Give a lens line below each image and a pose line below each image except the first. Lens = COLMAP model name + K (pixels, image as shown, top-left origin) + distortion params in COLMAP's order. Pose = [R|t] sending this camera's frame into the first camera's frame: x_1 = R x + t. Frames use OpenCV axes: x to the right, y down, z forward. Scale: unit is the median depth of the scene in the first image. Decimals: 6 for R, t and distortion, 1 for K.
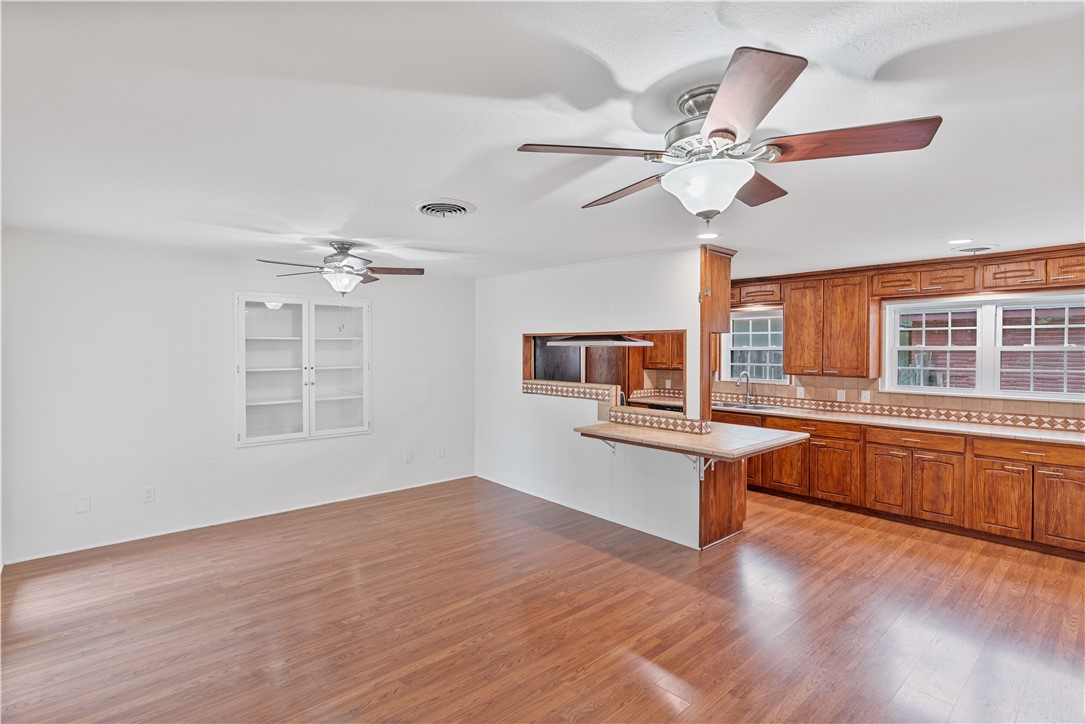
lens RADIAL K [[509.7, 0, 544.1], [0, 509.7, 354.3], [0, 0, 1]] dist [-0.001991, -0.000151]
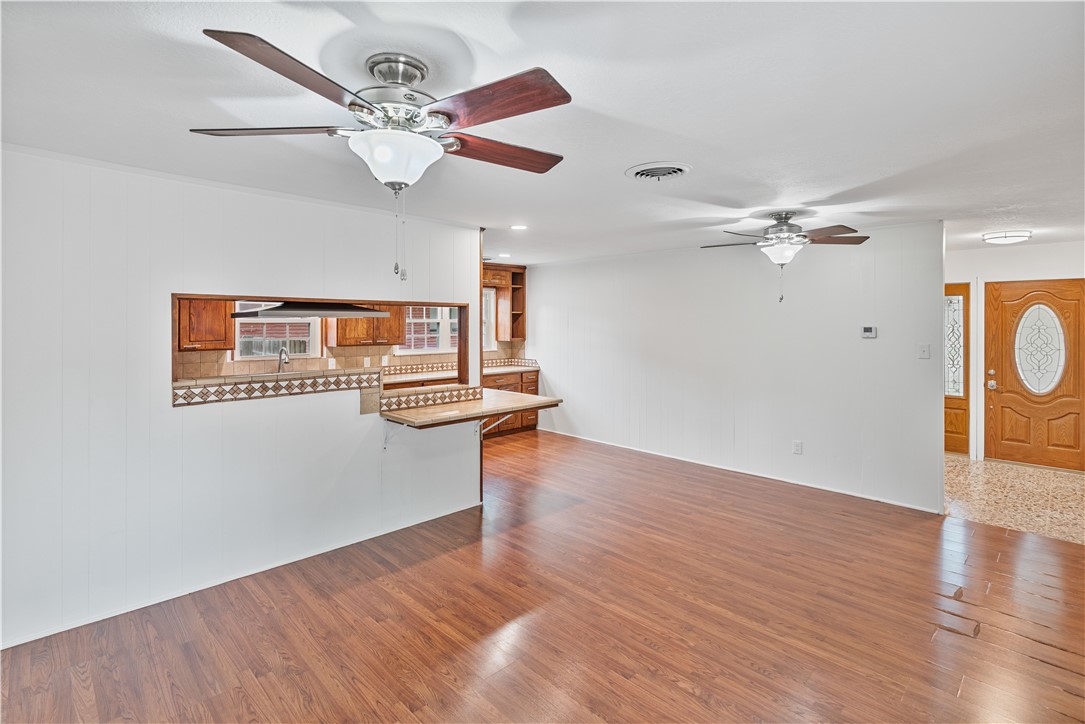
lens RADIAL K [[520.2, 0, 545.7], [0, 520.2, 321.2], [0, 0, 1]] dist [-0.000575, 0.000334]
pose [[-0.047661, -0.000917, 0.998863, -0.722939], [0.008126, 0.999966, 0.001306, -0.010722], [-0.998831, 0.008179, -0.047652, 0.796406]]
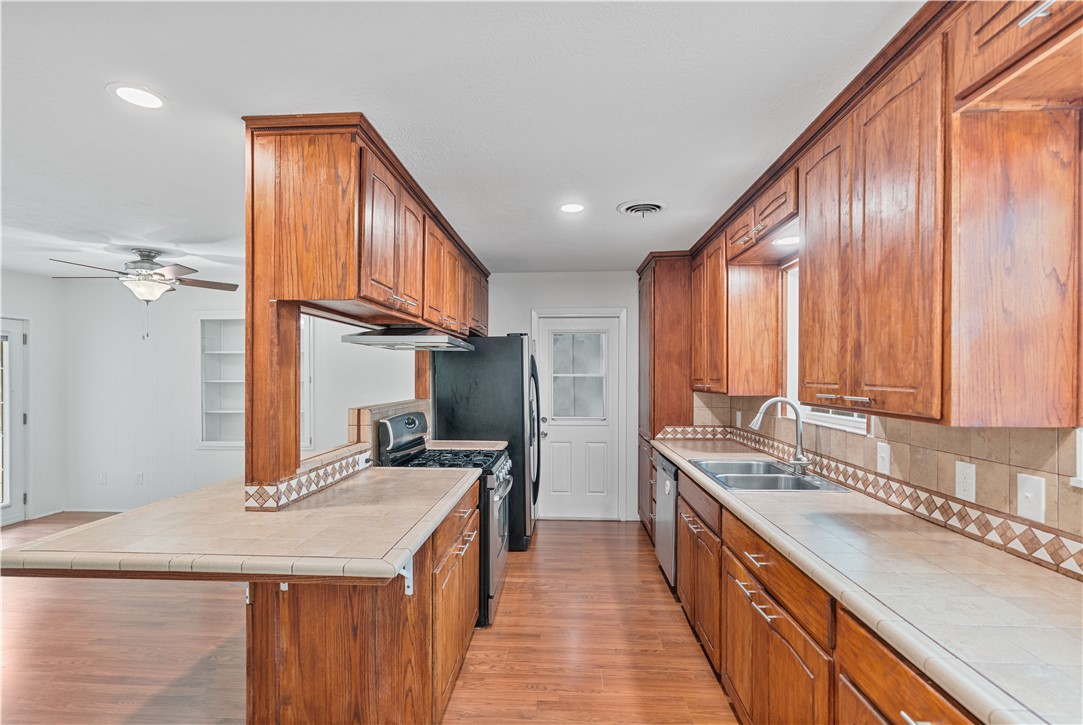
lens RADIAL K [[503.1, 0, 538.7], [0, 503.1, 378.8], [0, 0, 1]] dist [0.001153, 0.000481]
pose [[0.712978, 0.001011, -0.701186, 0.743054], [-0.003783, 0.999990, -0.002405, 0.027243], [0.701176, 0.004367, 0.712975, 0.742643]]
